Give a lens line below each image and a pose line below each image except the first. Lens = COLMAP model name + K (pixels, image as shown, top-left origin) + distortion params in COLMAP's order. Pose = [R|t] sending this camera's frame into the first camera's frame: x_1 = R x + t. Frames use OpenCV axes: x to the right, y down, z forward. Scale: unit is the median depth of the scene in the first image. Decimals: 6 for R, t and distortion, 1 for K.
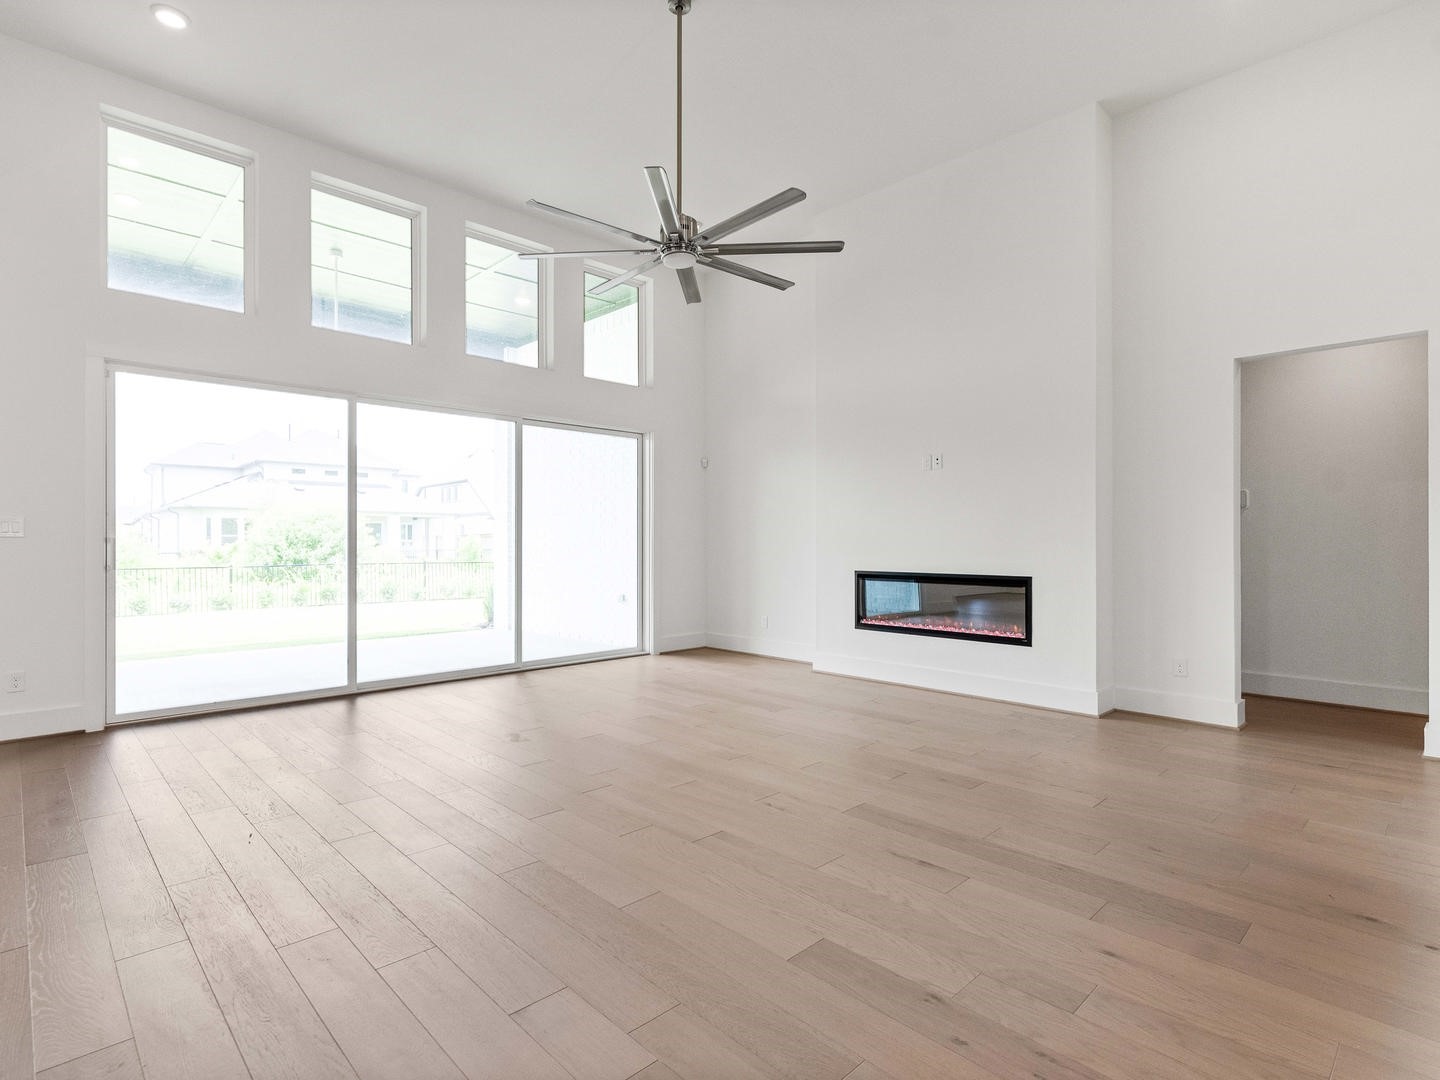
lens RADIAL K [[729.1, 0, 714.8], [0, 729.1, 539.8], [0, 0, 1]] dist [-0.000367, -0.000164]
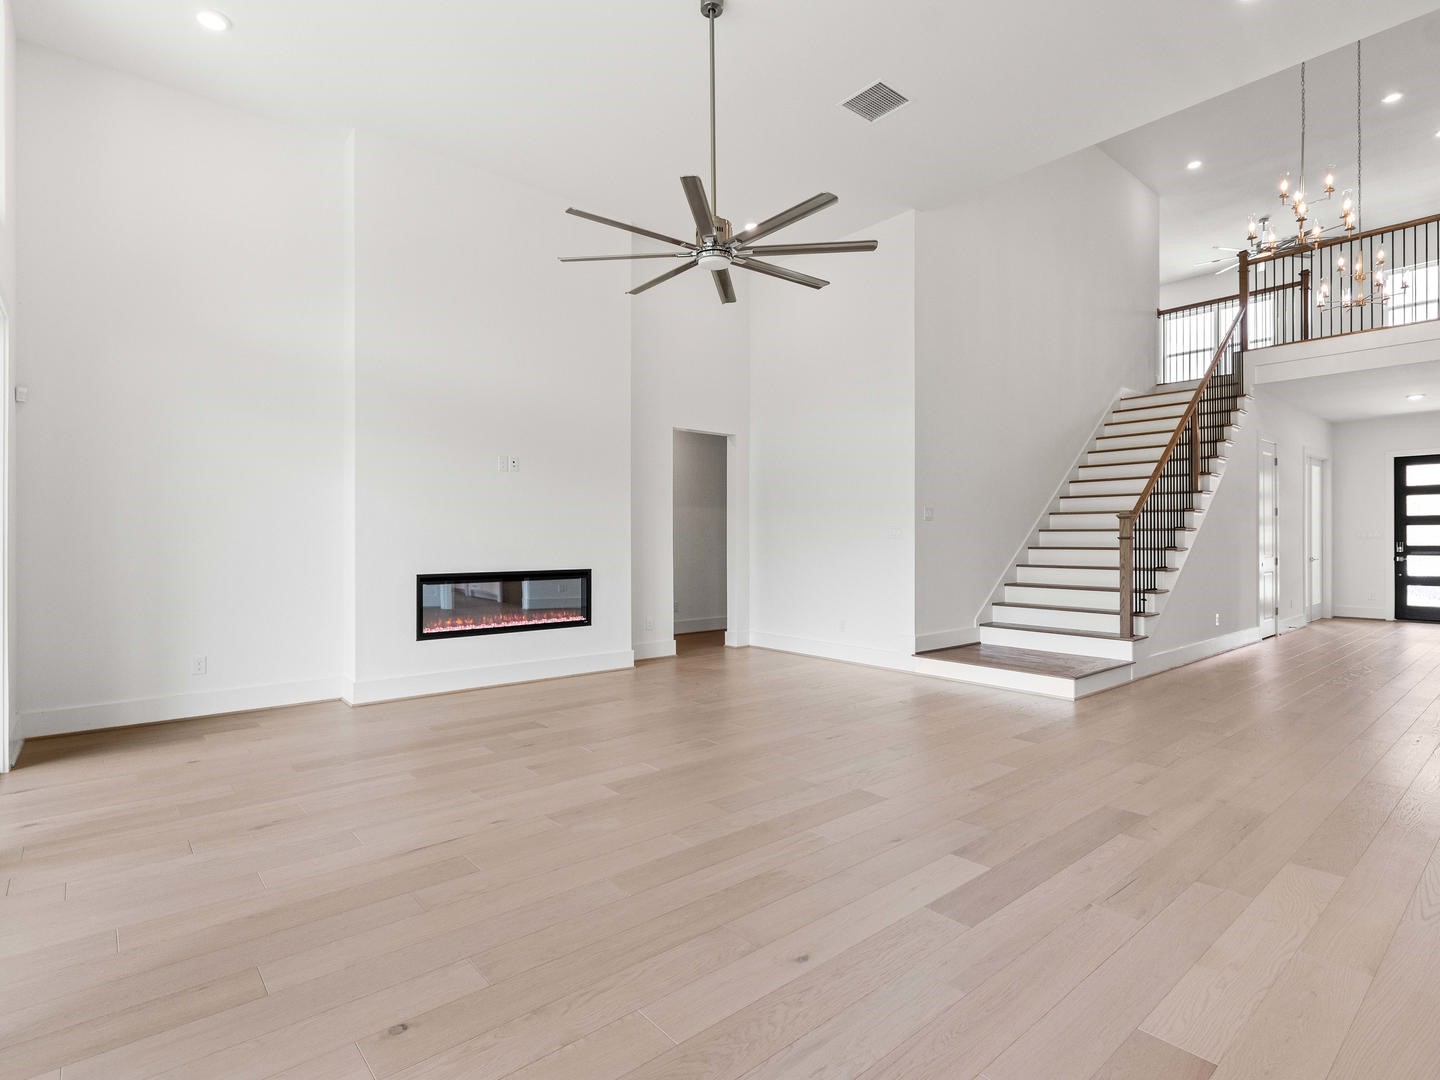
lens RADIAL K [[729.1, 0, 714.8], [0, 729.1, 539.8], [0, 0, 1]] dist [-0.000367, -0.000164]
pose [[0.064205, -0.002242, 0.997934, -0.791803], [-0.004143, 0.999988, 0.002513, -0.003284], [-0.997928, -0.004296, 0.064195, 0.711555]]
